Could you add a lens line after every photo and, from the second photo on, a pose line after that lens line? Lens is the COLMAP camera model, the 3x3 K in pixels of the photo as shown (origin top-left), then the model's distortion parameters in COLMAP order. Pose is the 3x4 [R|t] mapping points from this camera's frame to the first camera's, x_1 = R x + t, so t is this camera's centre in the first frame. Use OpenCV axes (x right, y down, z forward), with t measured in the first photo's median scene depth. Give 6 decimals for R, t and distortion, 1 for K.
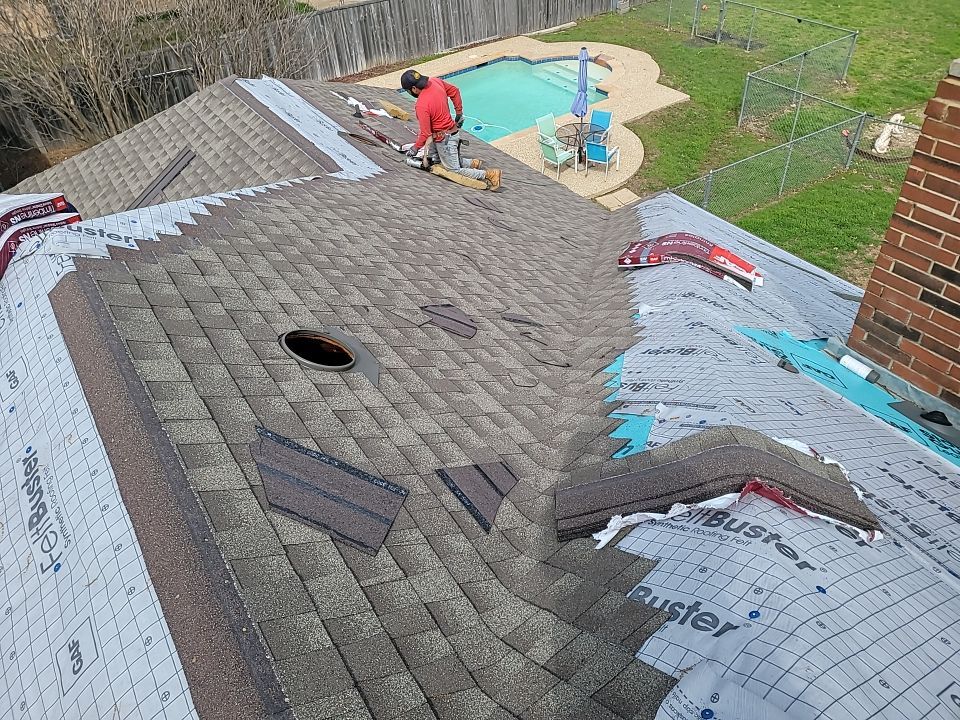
lens RADIAL K [[718.4, 0, 481.3], [0, 718.4, 344.2], [0, 0, 1]] dist [0.086651, -0.070600]
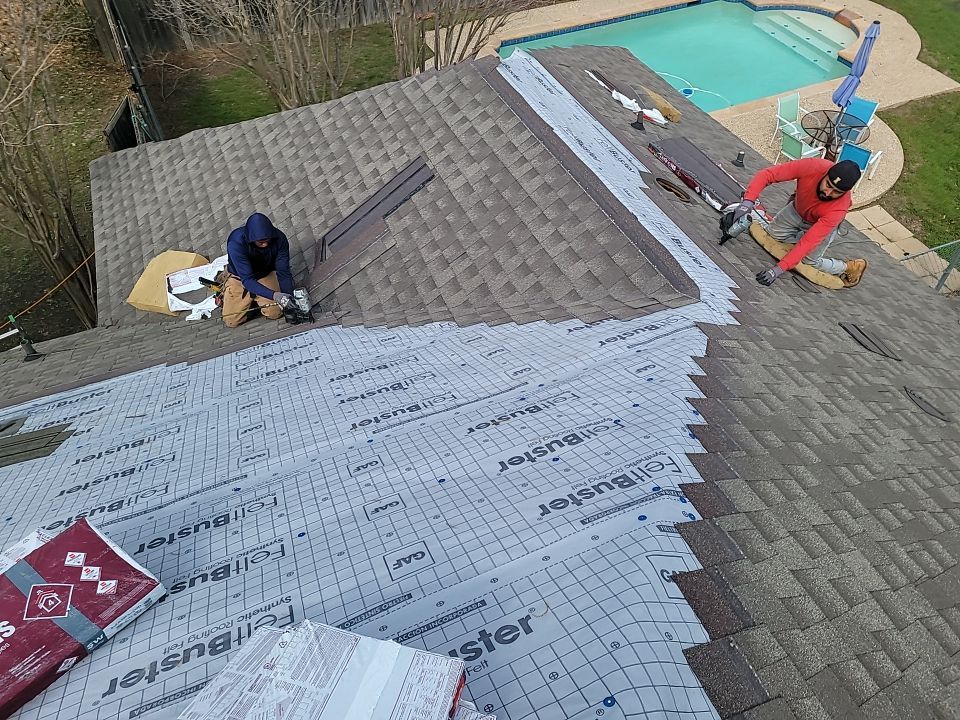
lens RADIAL K [[723.5, 0, 495.3], [0, 723.5, 342.2], [0, 0, 1]] dist [0.089737, -0.078295]
pose [[0.982272, 0.172285, -0.073890, -0.108376], [-0.162337, 0.978873, 0.124312, -0.084975], [0.093745, -0.110113, 0.989488, 0.118999]]
